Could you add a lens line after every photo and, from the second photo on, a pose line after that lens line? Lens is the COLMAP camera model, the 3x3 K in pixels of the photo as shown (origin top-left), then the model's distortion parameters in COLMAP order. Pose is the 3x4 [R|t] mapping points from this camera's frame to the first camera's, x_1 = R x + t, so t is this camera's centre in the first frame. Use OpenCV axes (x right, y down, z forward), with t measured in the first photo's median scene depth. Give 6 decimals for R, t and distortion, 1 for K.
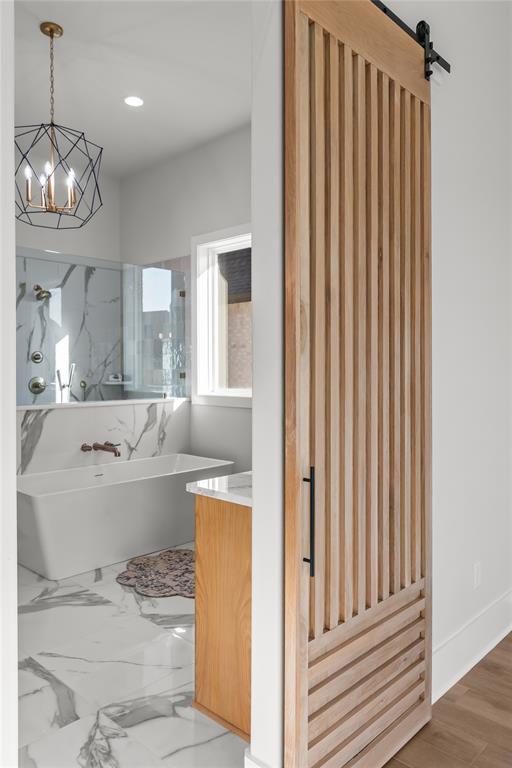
lens RADIAL K [[569.2, 0, 256.0], [0, 569.2, 384.0], [0, 0, 1]] dist [-0.002278, -0.000418]
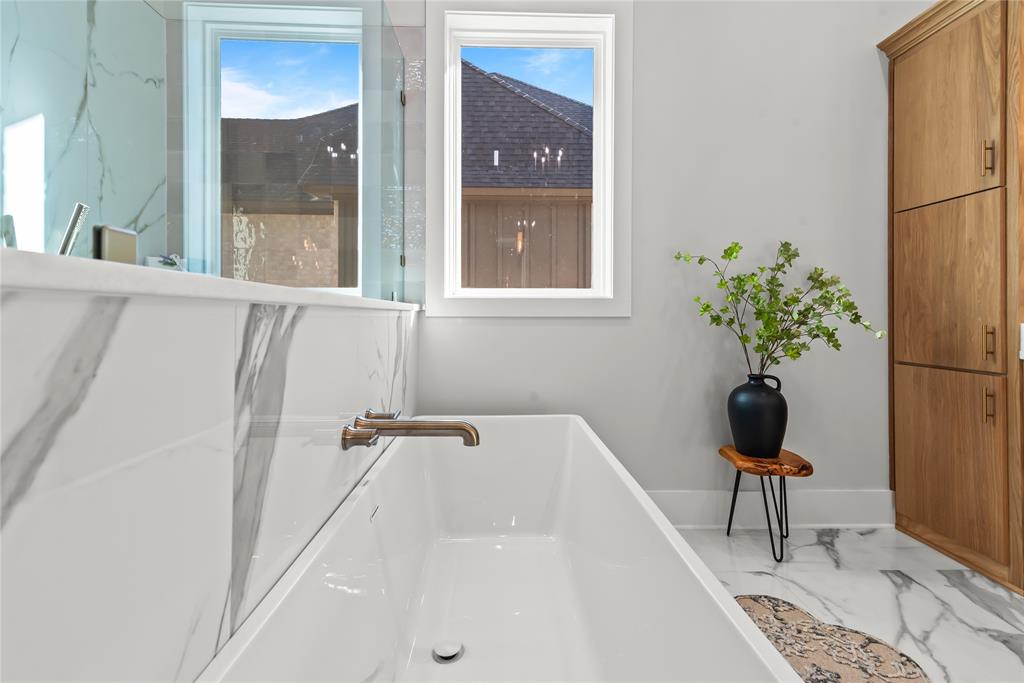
lens RADIAL K [[476.2, 0, 523.8], [0, 476.2, 311.1], [0, 0, 1]] dist [0.013011, 0.000224]
pose [[0.693724, 0.009249, 0.720182, -0.361072], [0.013249, 0.999584, -0.025599, 0.043289], [-0.720119, 0.027300, 0.693313, 0.637030]]
